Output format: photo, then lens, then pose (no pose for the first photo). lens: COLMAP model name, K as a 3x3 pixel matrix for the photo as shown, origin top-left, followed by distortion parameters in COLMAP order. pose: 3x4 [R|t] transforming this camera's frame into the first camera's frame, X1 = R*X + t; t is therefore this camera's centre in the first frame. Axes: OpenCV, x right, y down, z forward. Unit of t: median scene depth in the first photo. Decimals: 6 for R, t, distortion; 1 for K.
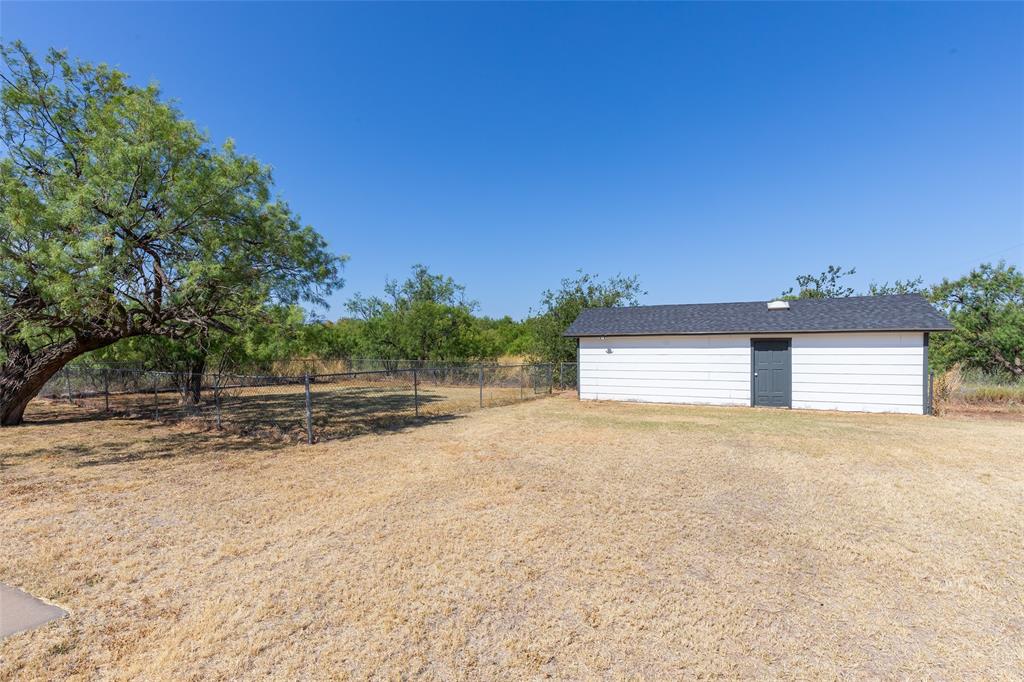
lens RADIAL K [[461.4, 0, 512.2], [0, 461.4, 344.1], [0, 0, 1]] dist [0.012949, -0.002682]
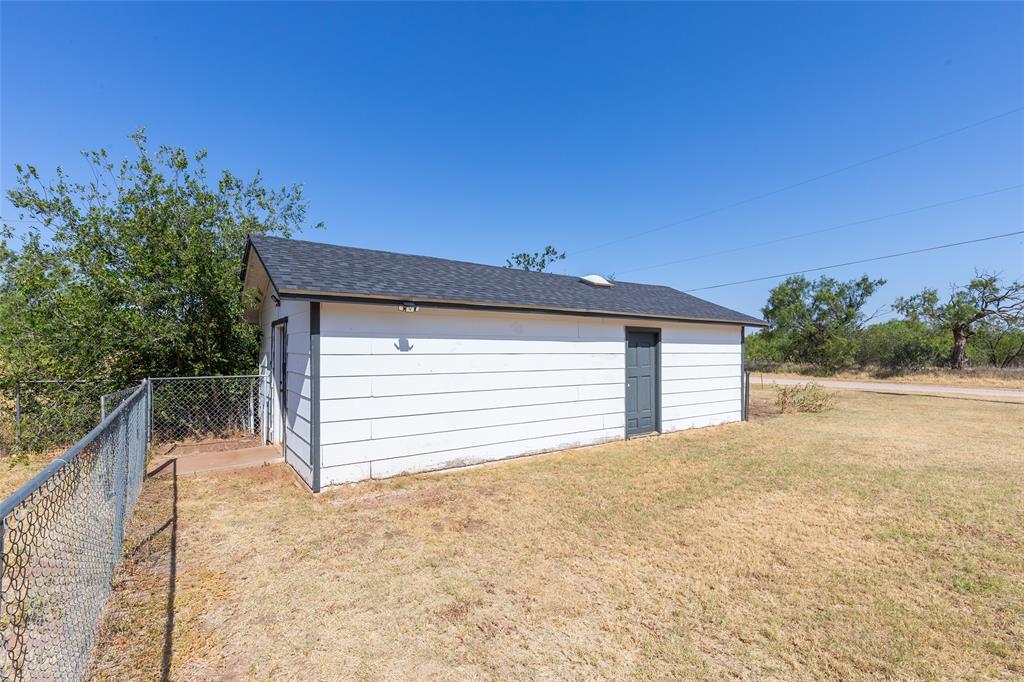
lens RADIAL K [[461.4, 0, 511.6], [0, 461.4, 347.5], [0, 0, 1]] dist [0.012949, -0.002682]
pose [[0.498258, 0.013045, 0.866931, -0.085770], [-0.012913, 0.999888, -0.007624, 0.021471], [-0.866933, -0.007396, 0.498370, 0.827521]]
